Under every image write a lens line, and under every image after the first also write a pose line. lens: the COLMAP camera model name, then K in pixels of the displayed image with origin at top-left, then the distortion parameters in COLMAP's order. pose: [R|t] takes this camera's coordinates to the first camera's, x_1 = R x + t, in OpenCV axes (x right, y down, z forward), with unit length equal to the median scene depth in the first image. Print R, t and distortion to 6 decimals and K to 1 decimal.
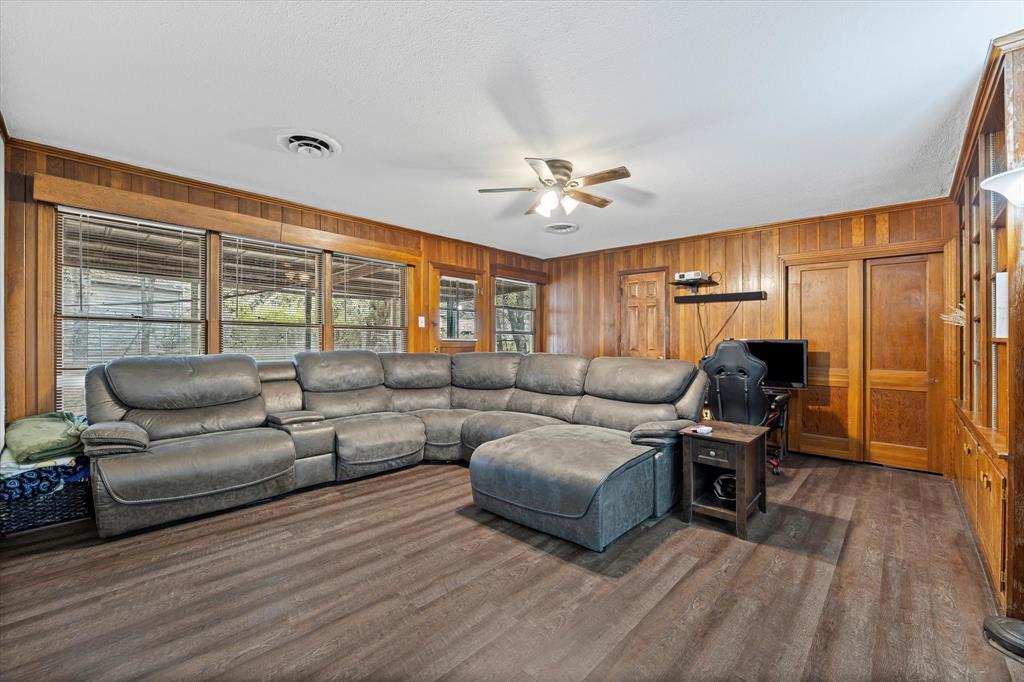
lens RADIAL K [[426.1, 0, 515.2], [0, 426.1, 340.6], [0, 0, 1]] dist [-0.012539, 0.000535]
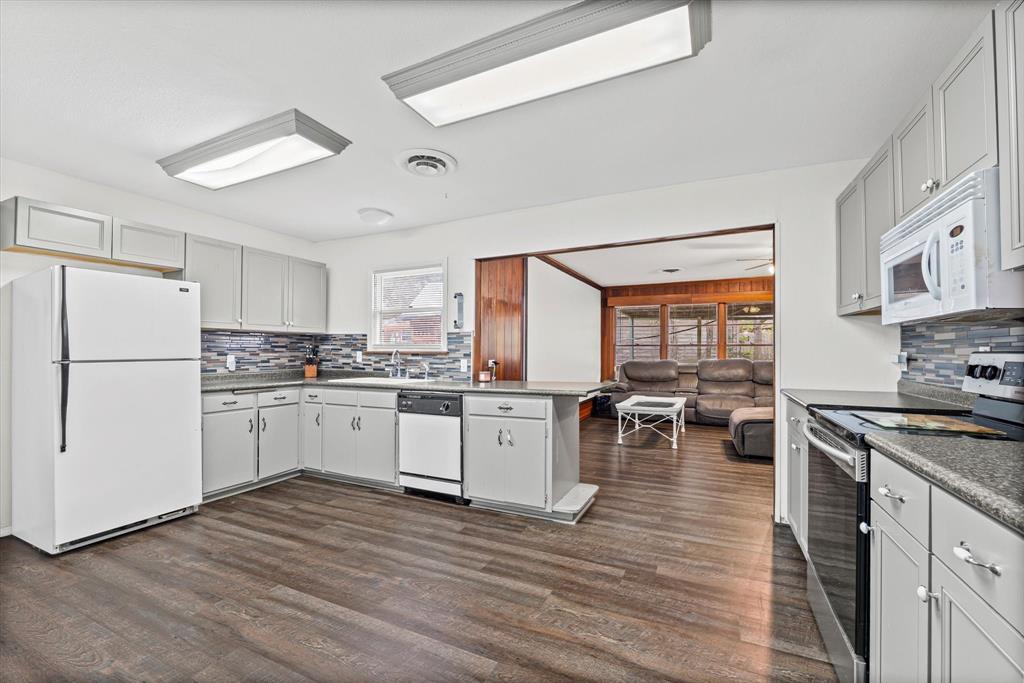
lens RADIAL K [[426.1, 0, 510.1], [0, 426.1, 349.4], [0, 0, 1]] dist [-0.012539, 0.000535]
pose [[0.288726, -0.020071, -0.957201, 1.014148], [-0.003454, 0.999752, -0.022005, 0.022867], [0.957406, 0.009660, 0.288585, -0.352542]]
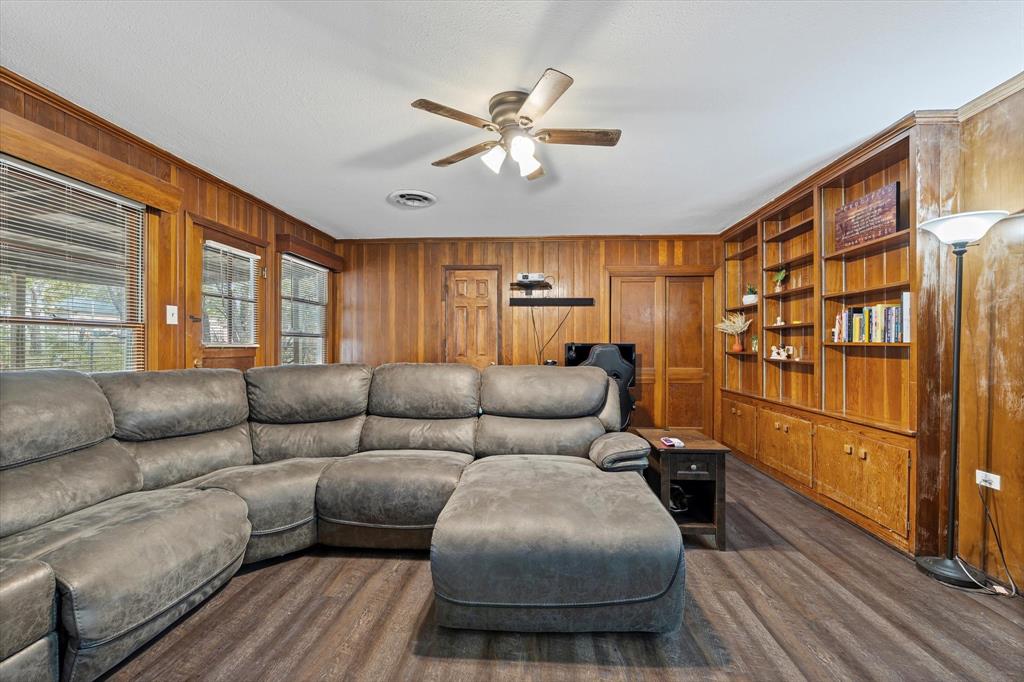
lens RADIAL K [[426.1, 0, 514.9], [0, 426.1, 340.4], [0, 0, 1]] dist [-0.012539, 0.000535]
pose [[0.775154, 0.000181, 0.631772, -0.270280], [0.004855, 0.999969, -0.006244, -0.004357], [-0.631753, 0.007908, 0.775129, 0.335040]]
